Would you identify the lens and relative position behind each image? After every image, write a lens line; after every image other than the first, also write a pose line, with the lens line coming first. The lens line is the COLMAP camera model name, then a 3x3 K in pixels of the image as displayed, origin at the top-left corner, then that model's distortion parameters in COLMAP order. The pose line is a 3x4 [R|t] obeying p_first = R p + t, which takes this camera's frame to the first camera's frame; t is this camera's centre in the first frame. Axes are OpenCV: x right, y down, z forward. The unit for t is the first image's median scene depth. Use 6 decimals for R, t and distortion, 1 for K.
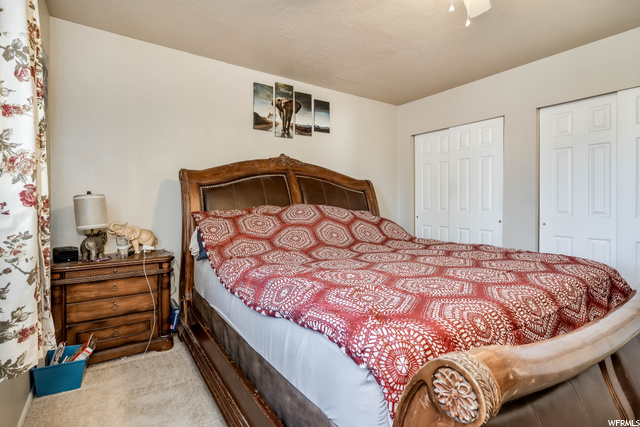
lens RADIAL K [[308.9, 0, 319.5], [0, 308.9, 207.7], [0, 0, 1]] dist [0.003742, 0.000876]
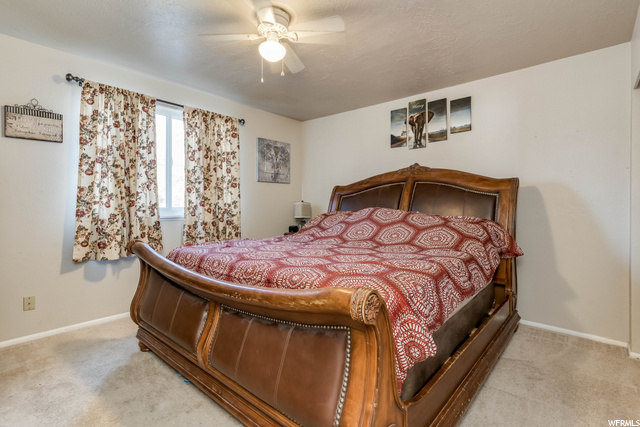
lens RADIAL K [[308.9, 0, 320.4], [0, 308.9, 212.6], [0, 0, 1]] dist [0.003742, 0.000876]
pose [[0.276095, 0.016616, -0.960987, 0.862732], [-0.021781, 0.999702, 0.011028, -0.000520], [0.960883, 0.017886, 0.276375, 0.361806]]
